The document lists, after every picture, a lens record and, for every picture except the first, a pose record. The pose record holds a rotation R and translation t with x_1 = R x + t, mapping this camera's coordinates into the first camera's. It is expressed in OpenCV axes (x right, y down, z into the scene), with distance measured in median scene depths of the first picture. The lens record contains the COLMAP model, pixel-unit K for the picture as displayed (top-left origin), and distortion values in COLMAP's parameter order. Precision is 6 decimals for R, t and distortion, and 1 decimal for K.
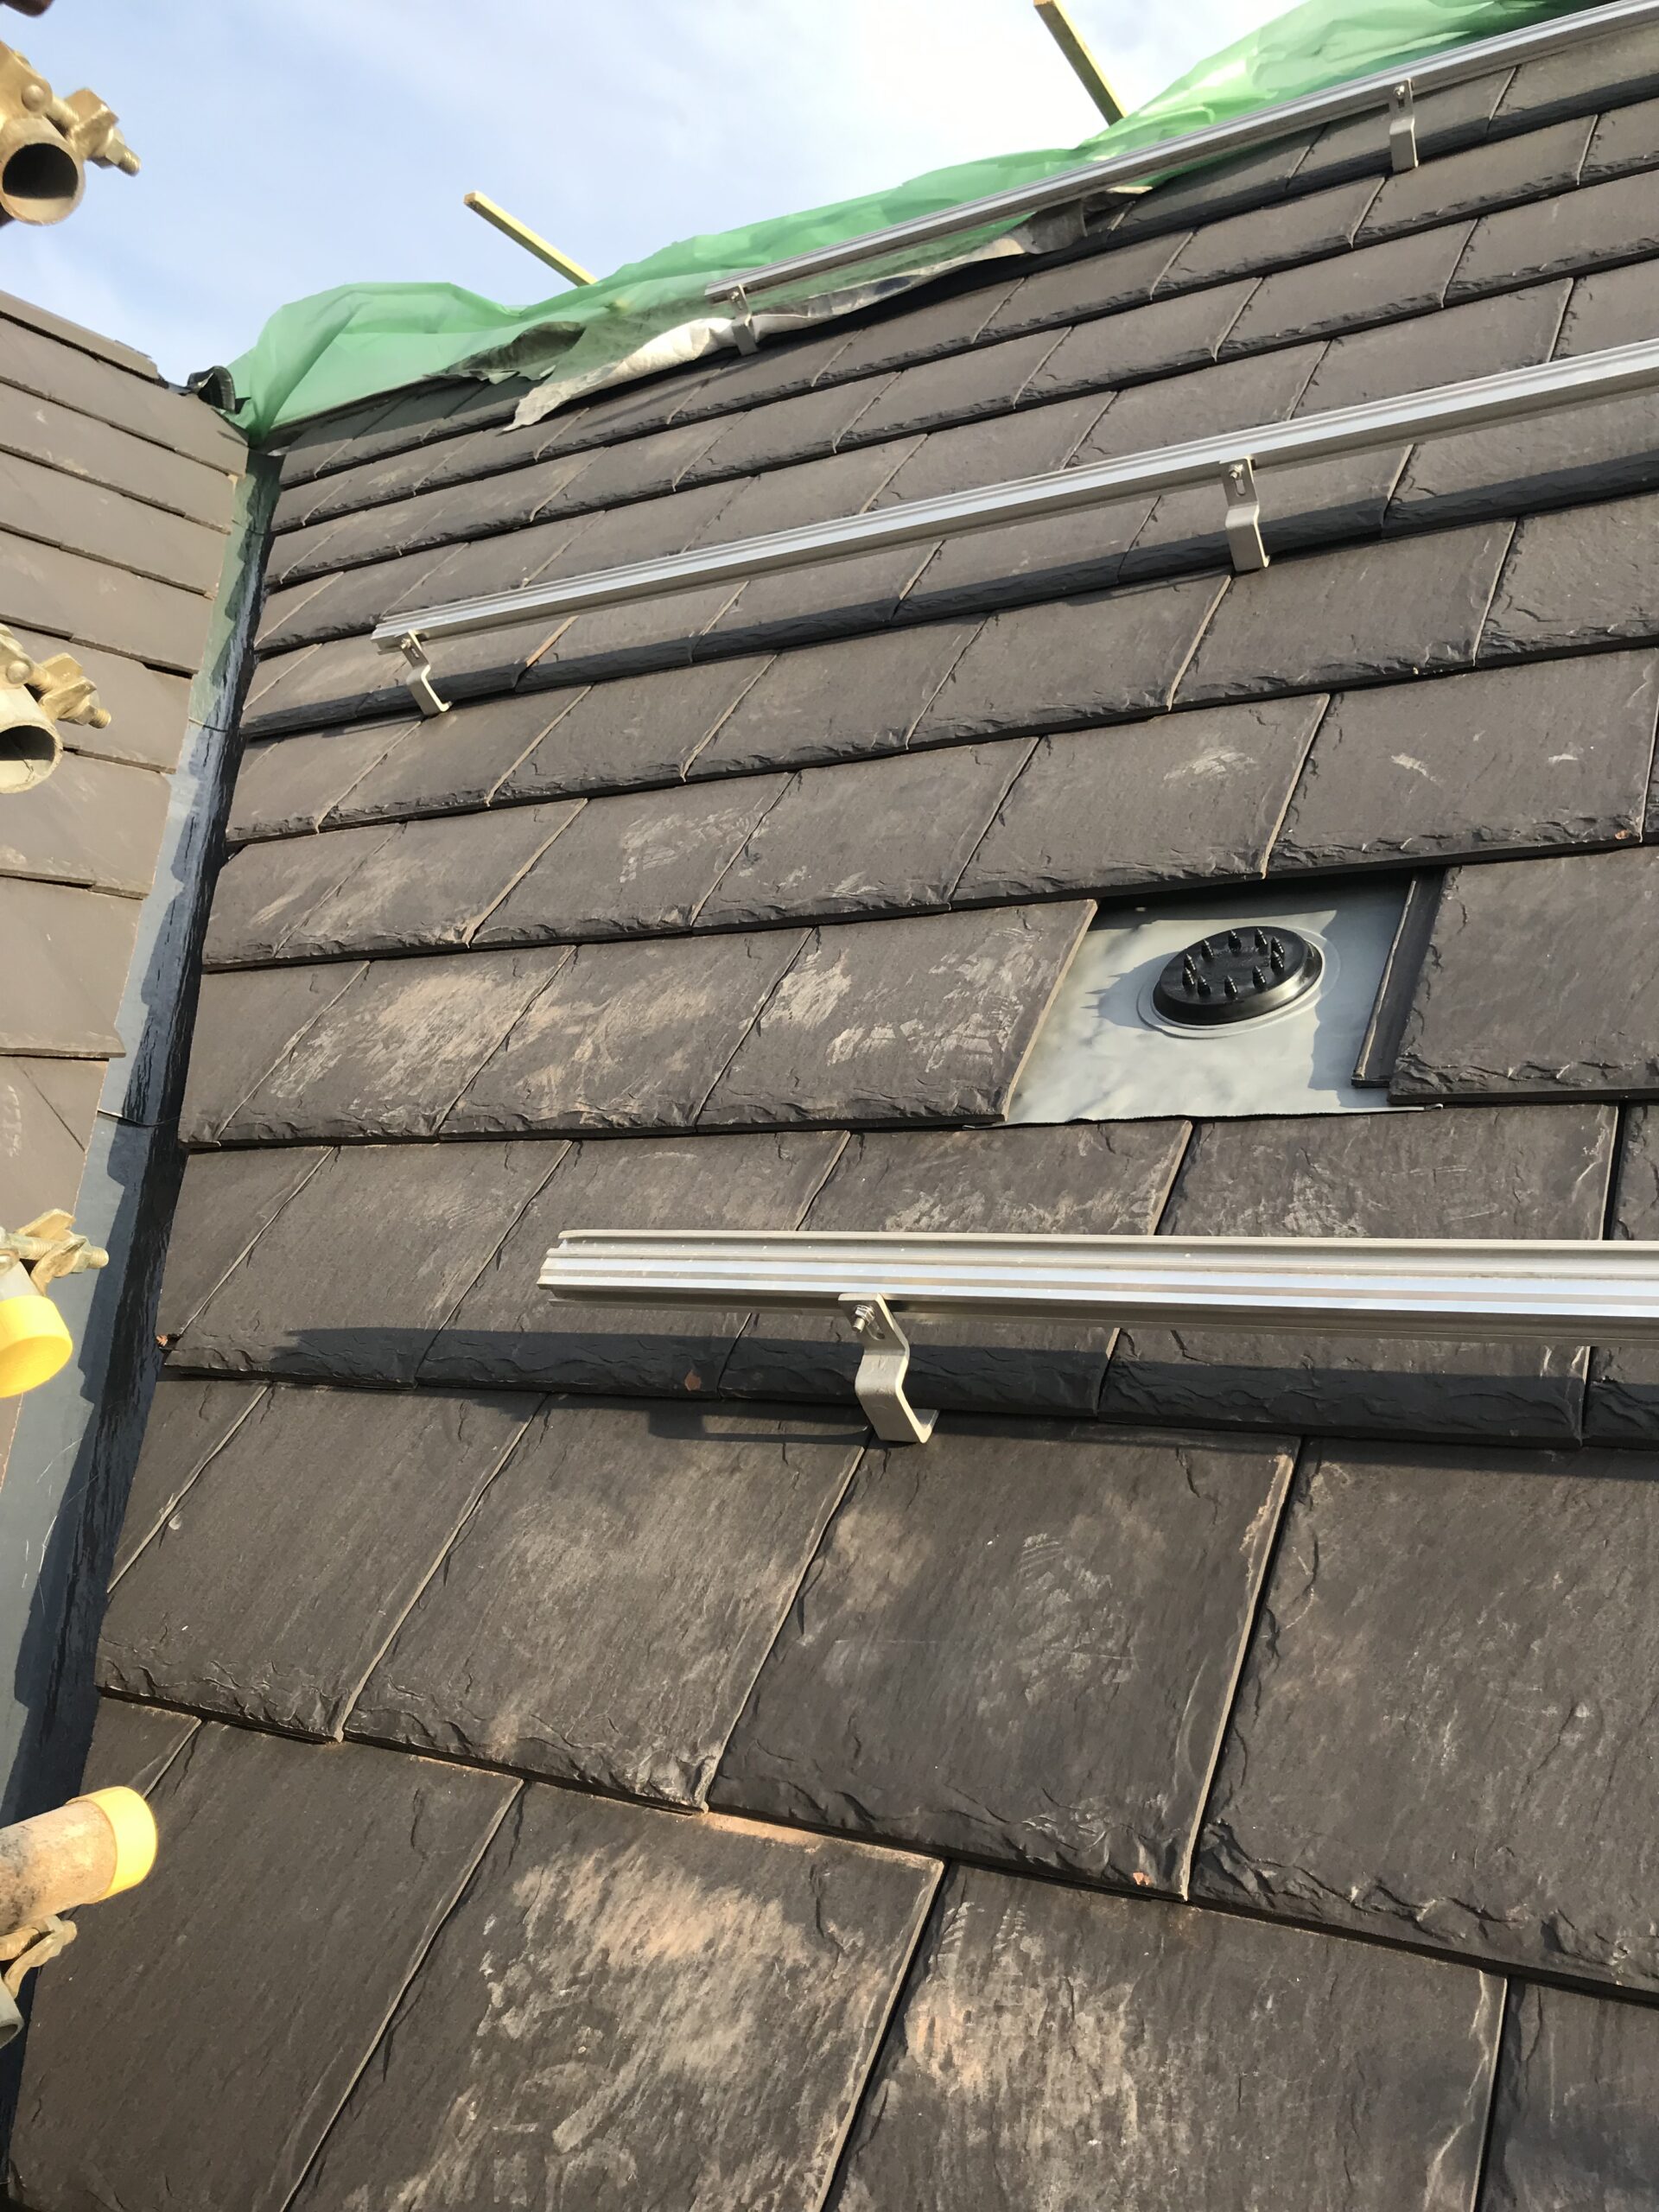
lens RADIAL K [[1797.8, 0, 829.6], [0, 1797.8, 1086.5], [0, 0, 1]] dist [0.044196, -0.044133]
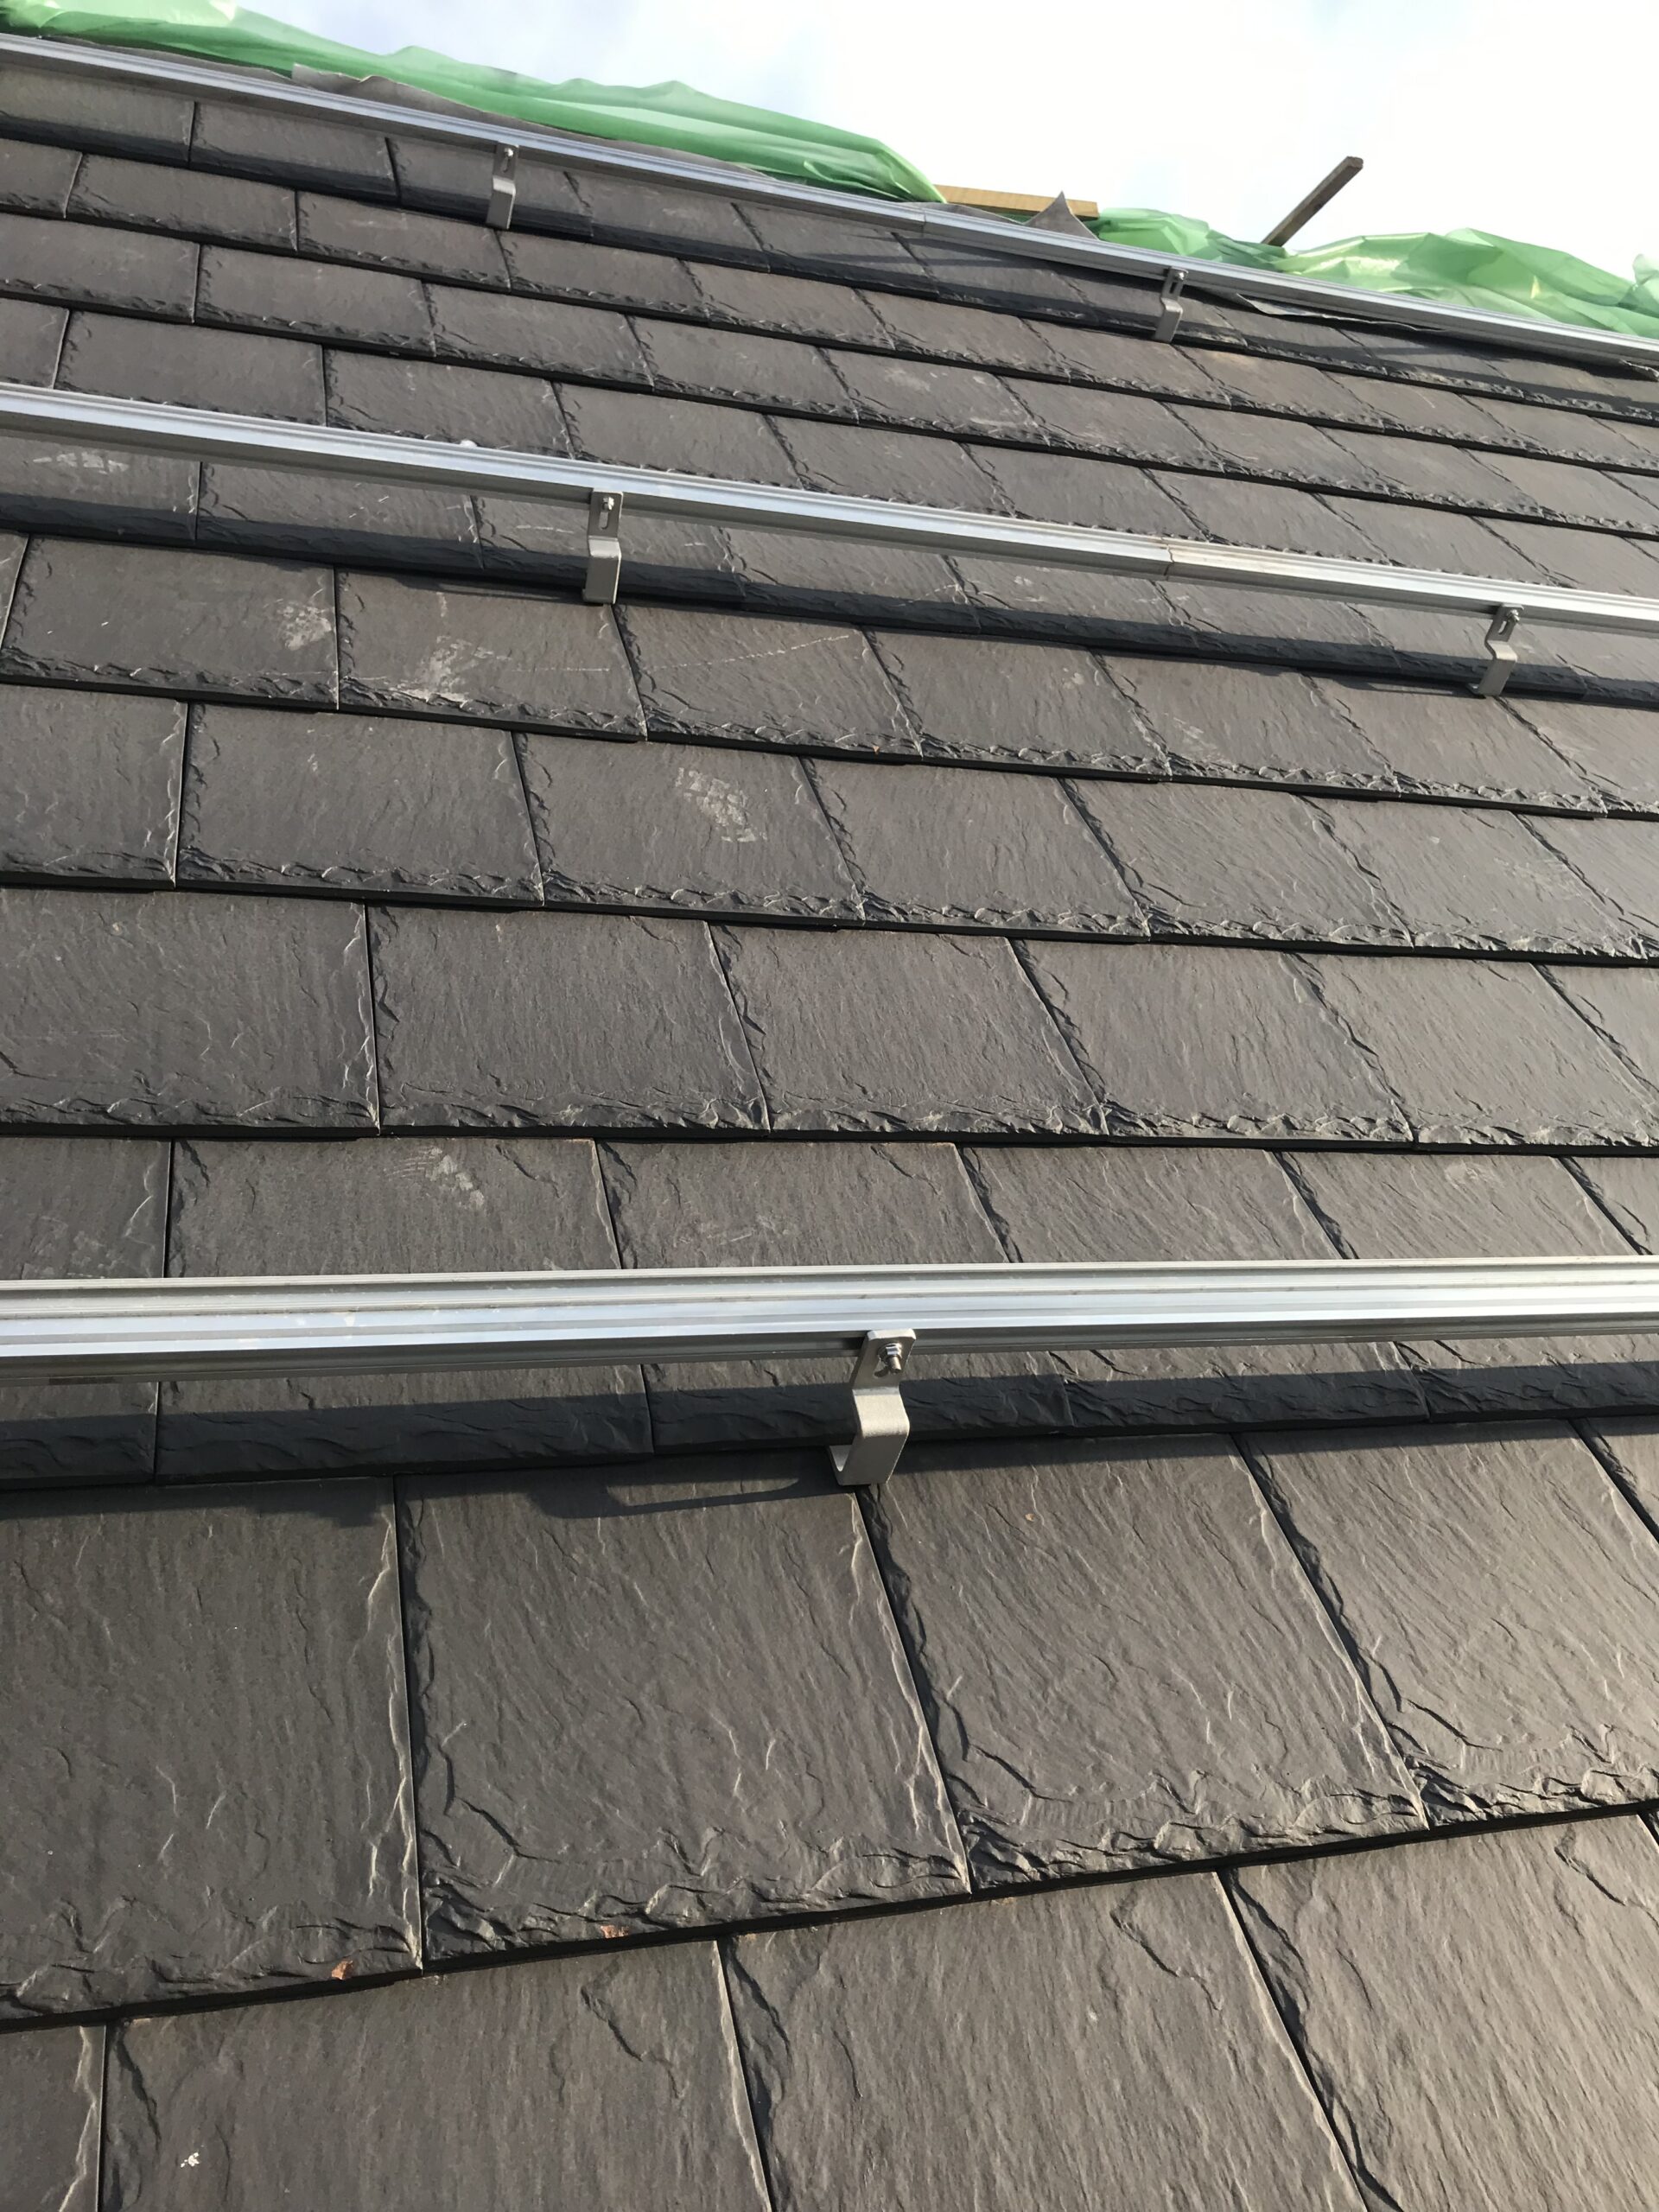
lens RADIAL K [[1797.8, 0, 828.8], [0, 1797.8, 1117.6], [0, 0, 1]] dist [0.044196, -0.044133]
pose [[0.669642, 0.042167, 0.741486, -0.416062], [-0.040047, 0.998985, -0.020644, 0.014563], [-0.741603, -0.015870, 0.670651, 0.233608]]
